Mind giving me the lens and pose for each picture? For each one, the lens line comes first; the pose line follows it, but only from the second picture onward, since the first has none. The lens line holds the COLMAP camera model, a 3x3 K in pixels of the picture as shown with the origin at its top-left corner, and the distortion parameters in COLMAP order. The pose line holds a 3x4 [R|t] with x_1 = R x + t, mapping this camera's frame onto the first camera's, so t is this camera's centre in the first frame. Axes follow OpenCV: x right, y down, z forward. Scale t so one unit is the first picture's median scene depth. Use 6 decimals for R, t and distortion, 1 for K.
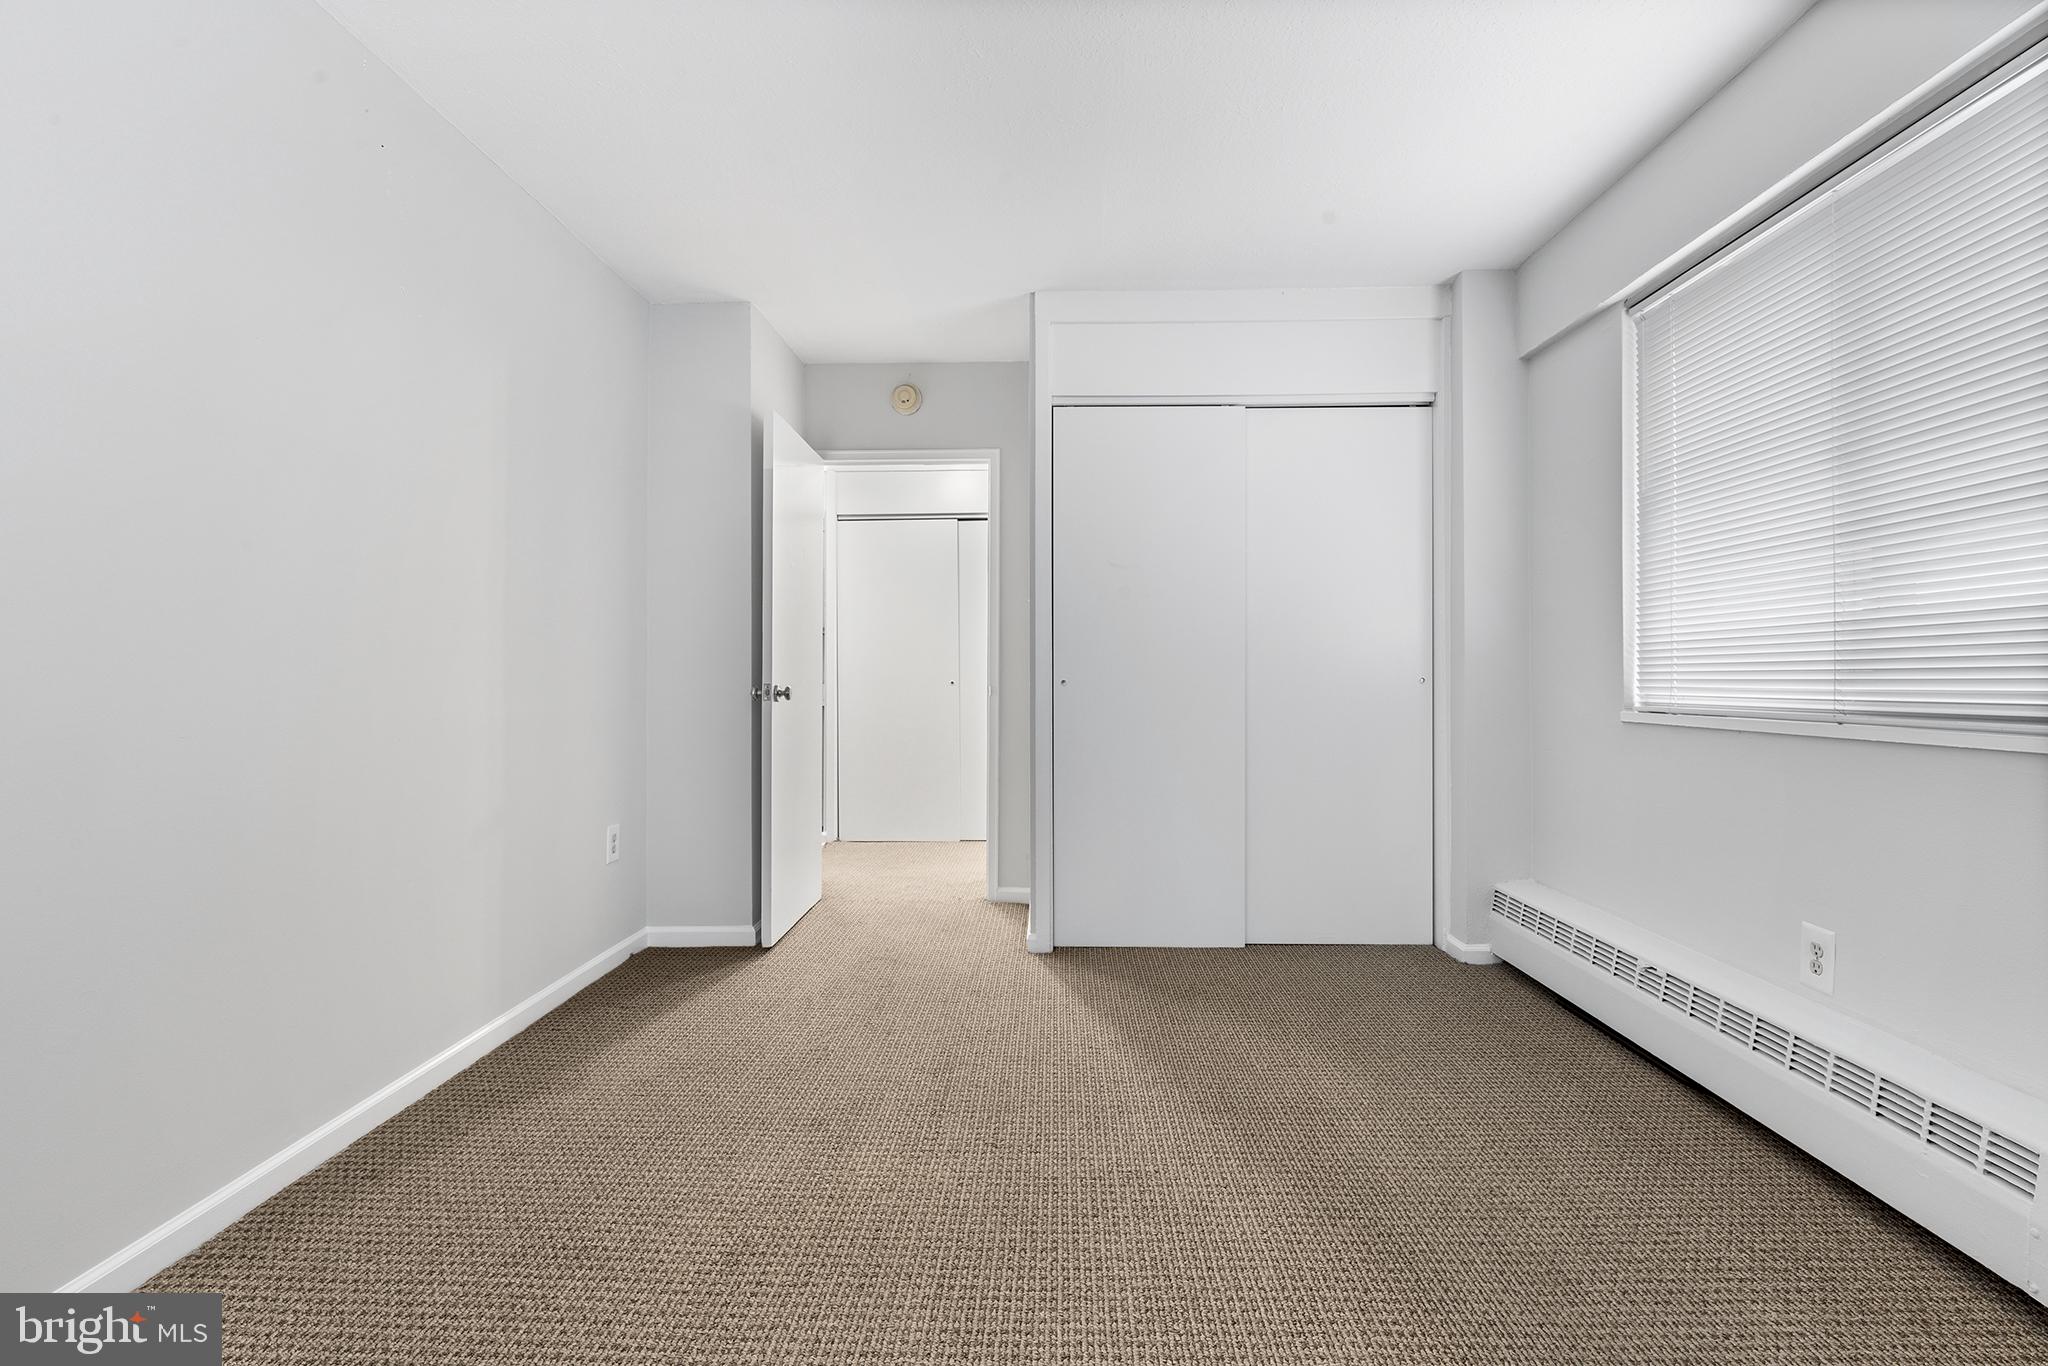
lens RADIAL K [[930.2, 0, 1019.6], [0, 930.2, 667.8], [0, 0, 1]] dist [0.002988, -0.000012]
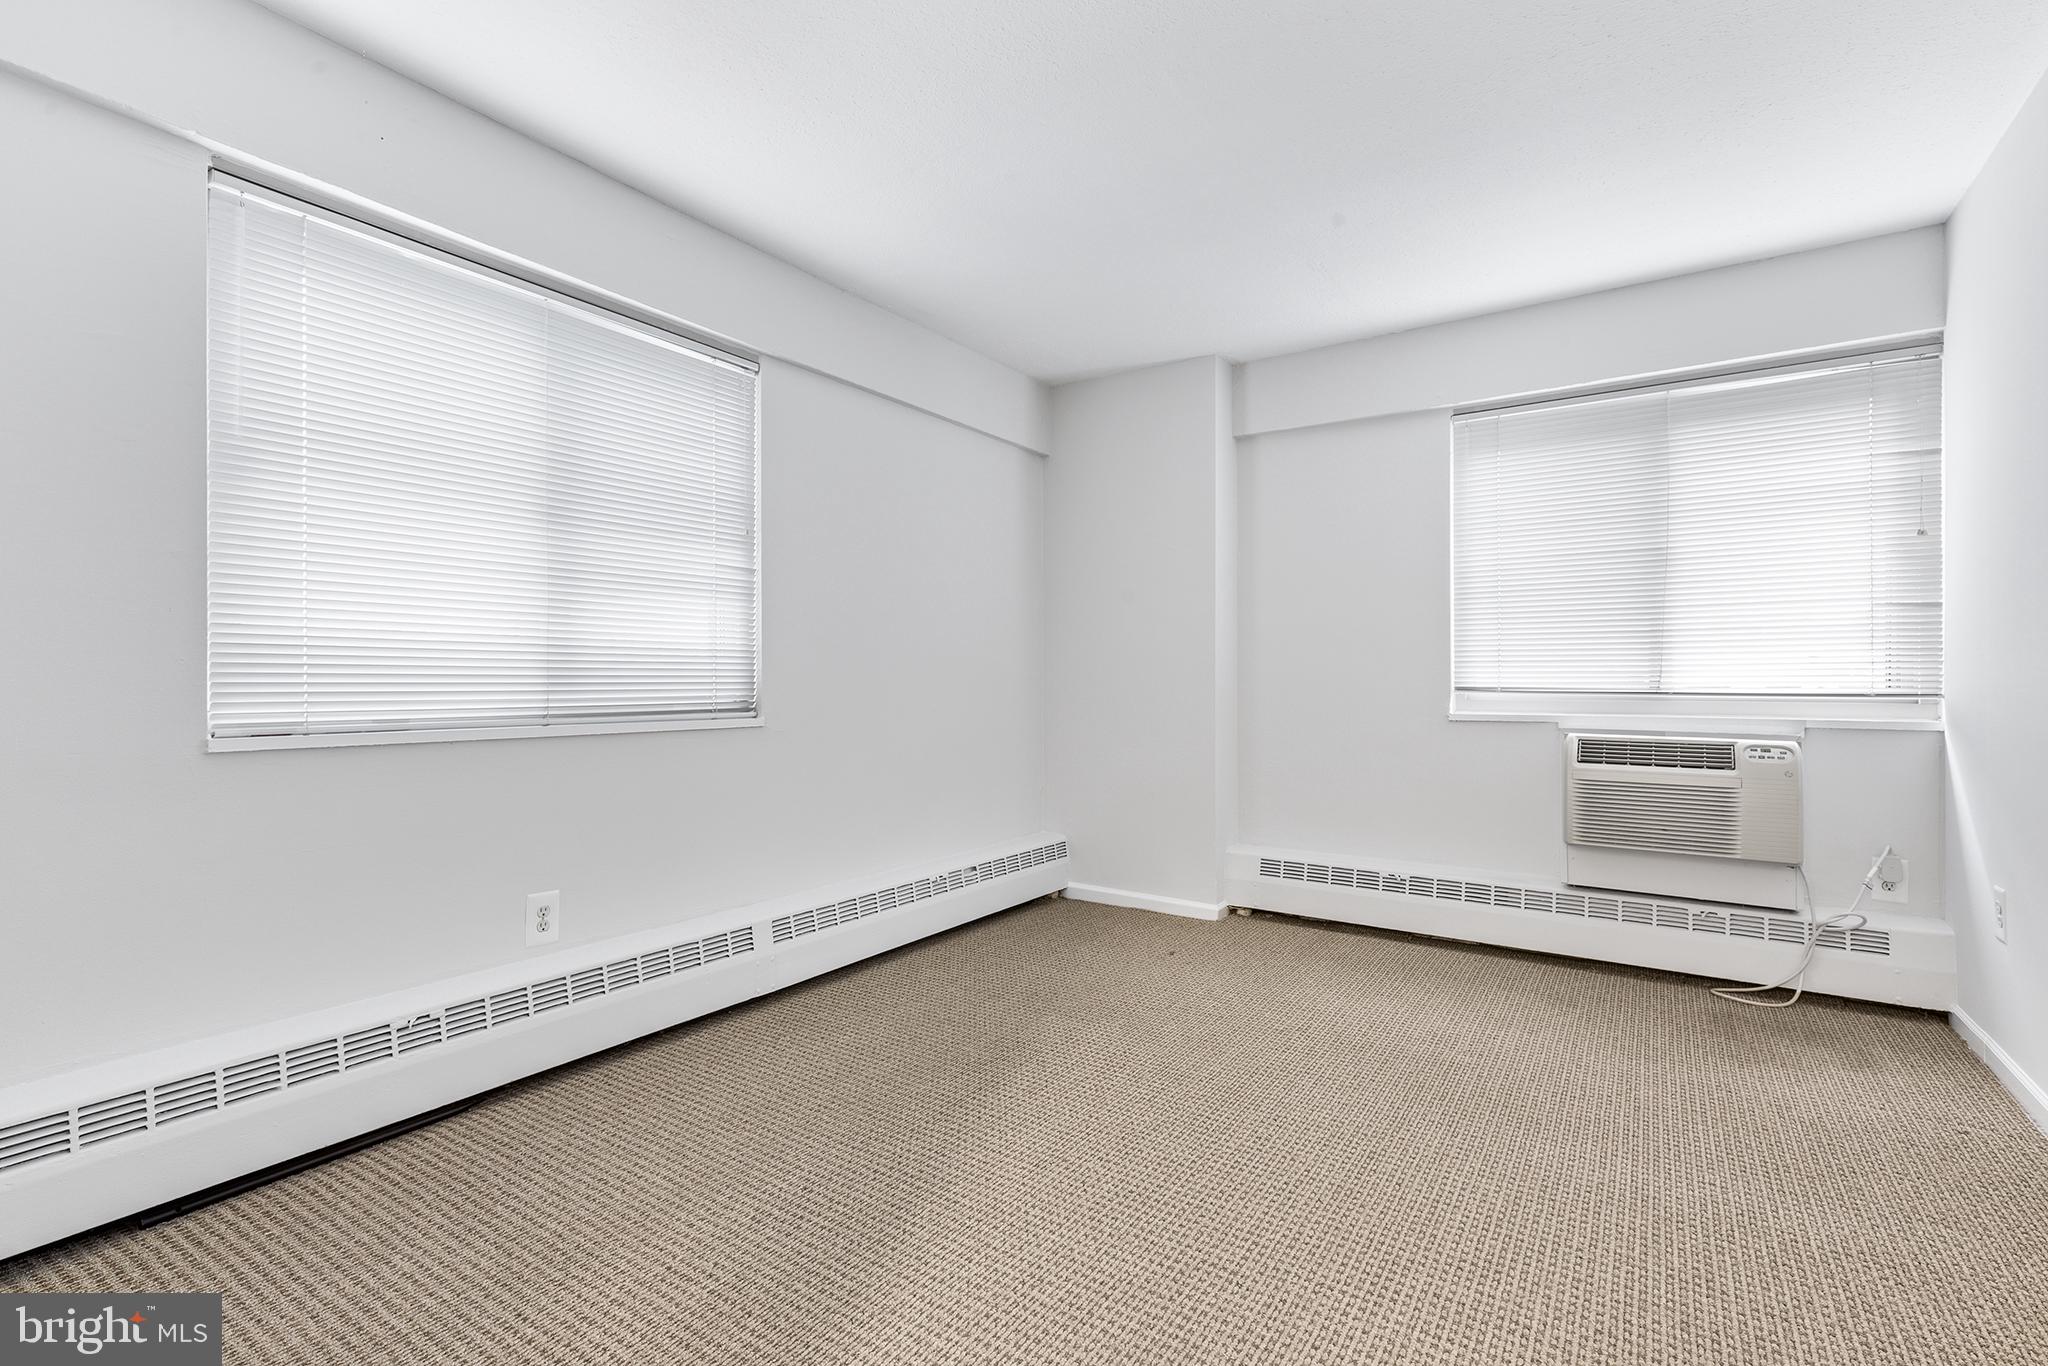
lens RADIAL K [[930.2, 0, 1019.6], [0, 930.2, 667.8], [0, 0, 1]] dist [0.002988, -0.000012]
pose [[-0.850896, 0.007769, 0.525277, -0.320814], [-0.006071, 0.999678, -0.024620, 0.009513], [-0.525300, -0.024138, -0.850575, 1.732448]]
